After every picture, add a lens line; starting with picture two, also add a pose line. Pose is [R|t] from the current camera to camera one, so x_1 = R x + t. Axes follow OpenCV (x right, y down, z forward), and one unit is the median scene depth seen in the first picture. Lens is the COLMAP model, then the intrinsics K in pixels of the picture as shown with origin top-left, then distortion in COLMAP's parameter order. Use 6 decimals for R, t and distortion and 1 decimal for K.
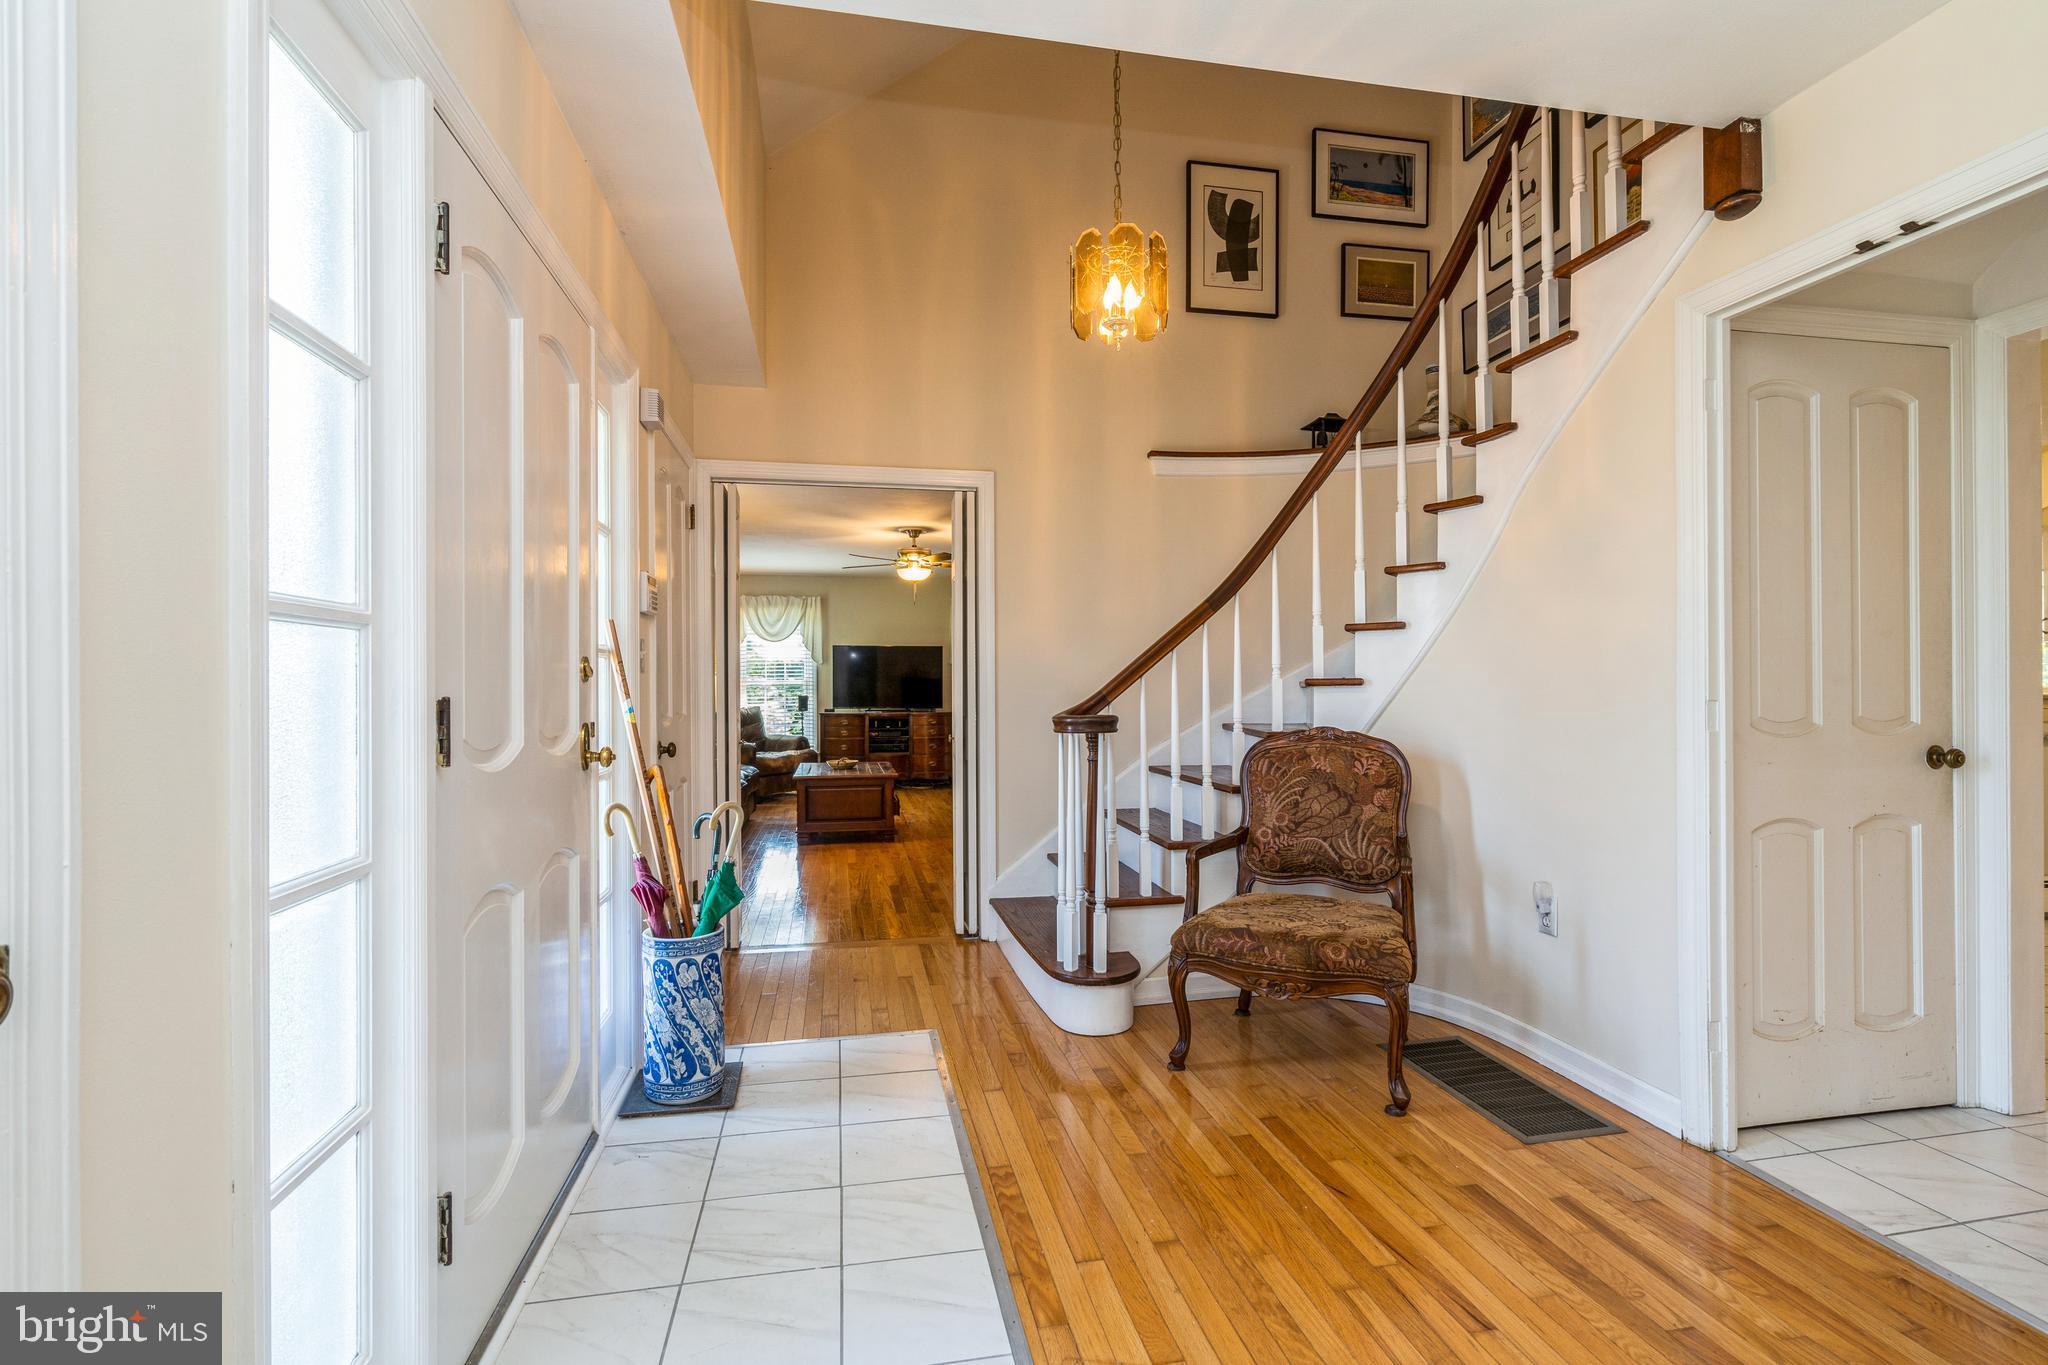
lens RADIAL K [[932.4, 0, 1017.4], [0, 932.4, 675.2], [0, 0, 1]] dist [-0.003006, 0.001431]
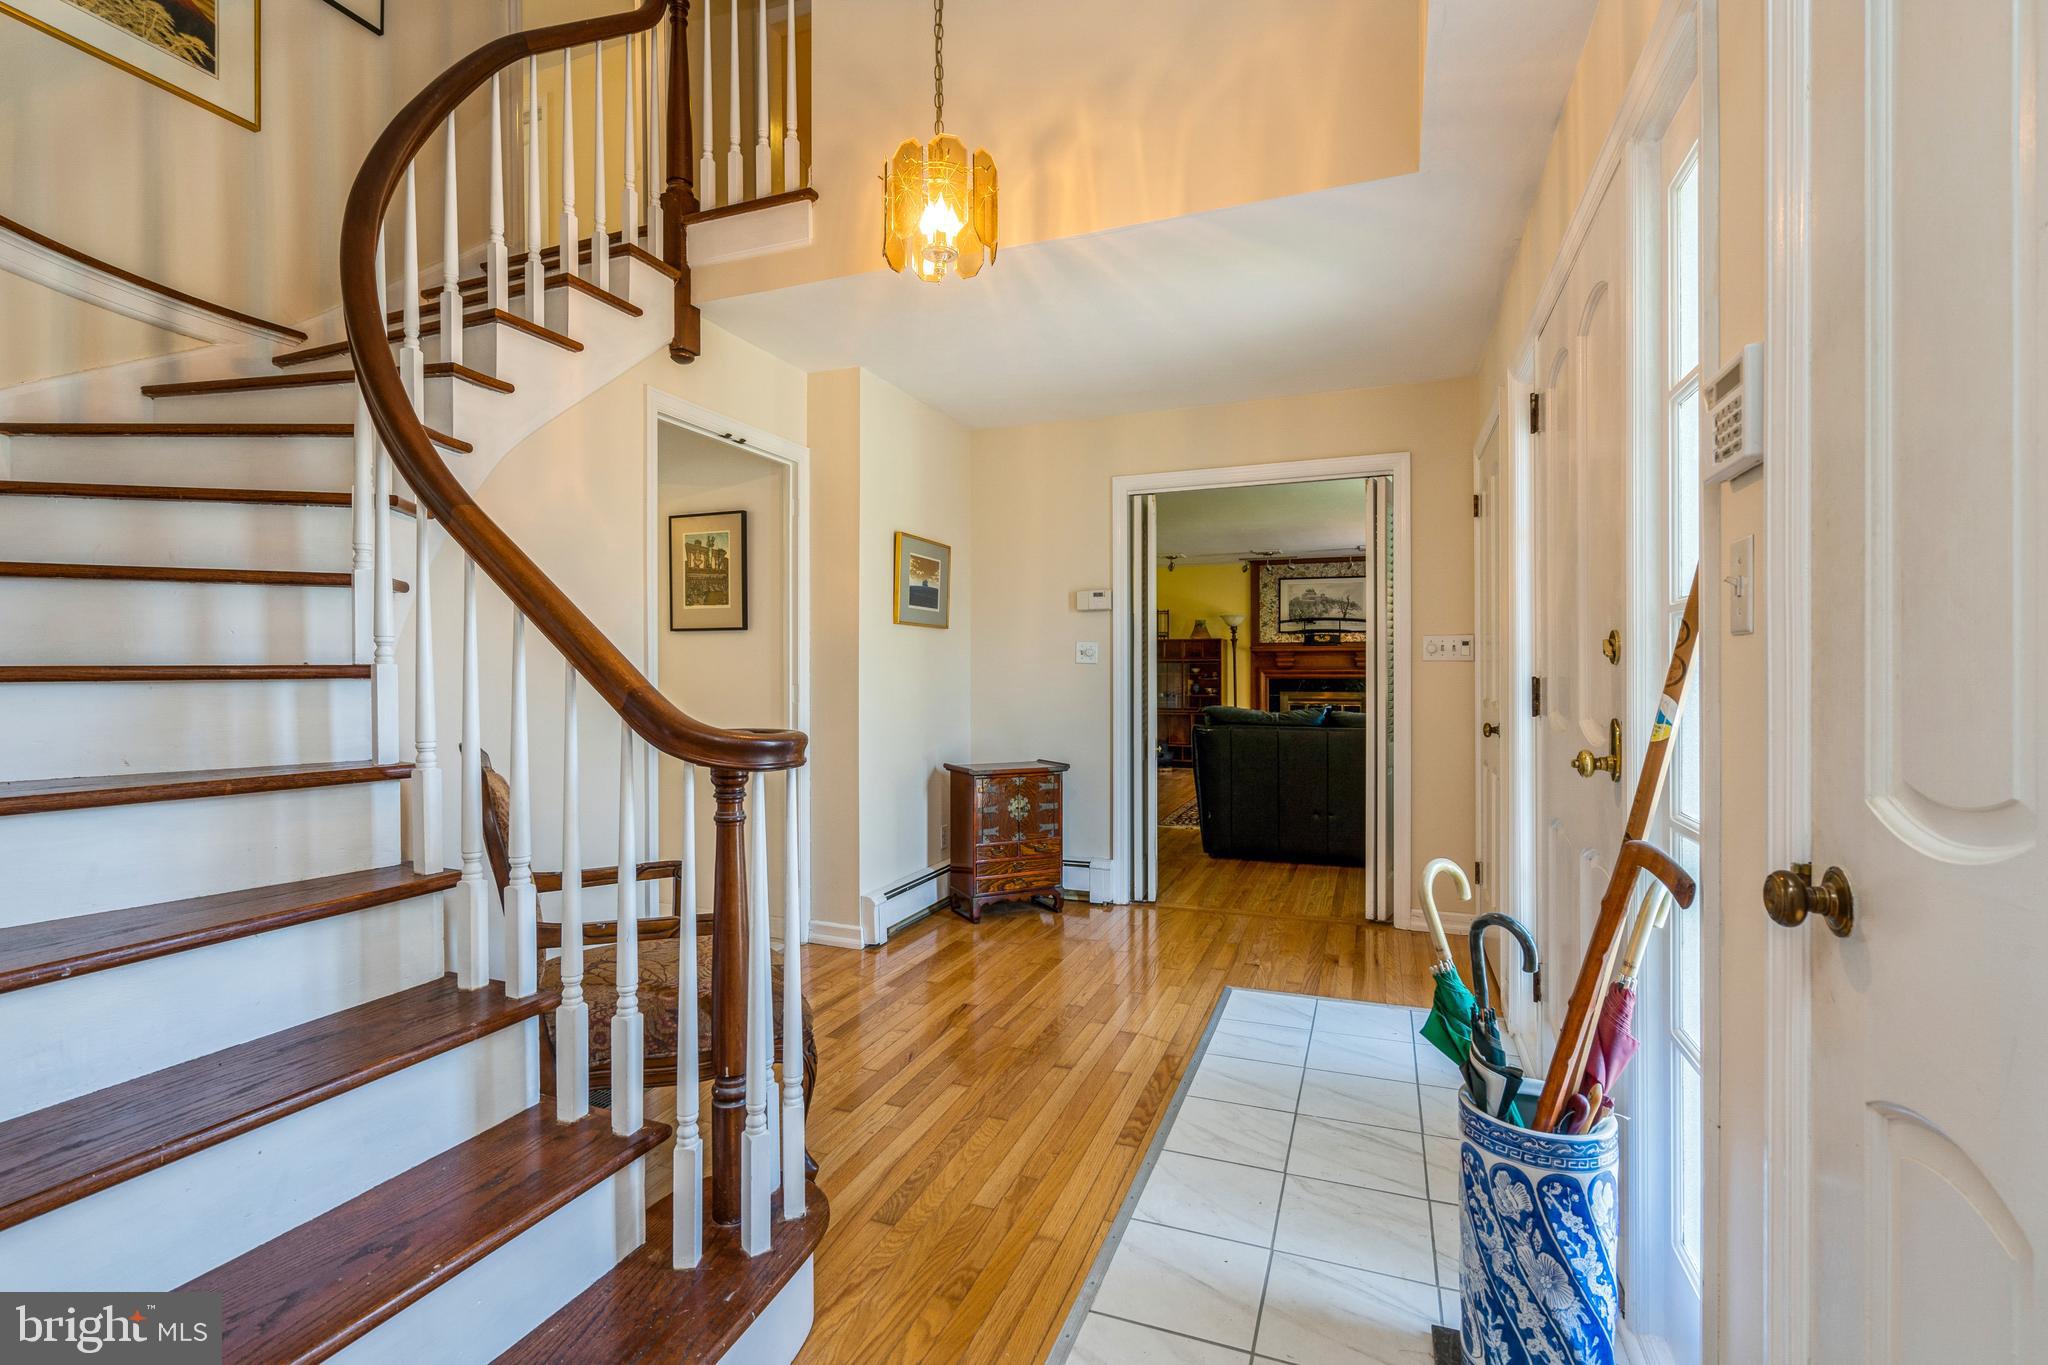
lens RADIAL K [[932.4, 0, 1012.1], [0, 932.4, 677.9], [0, 0, 1]] dist [-0.003006, 0.001431]
pose [[-0.843434, 0.007450, 0.537181, -0.494216], [0.007708, 0.999969, -0.001766, 0.020284], [-0.537178, 0.002651, -0.843465, 2.048960]]
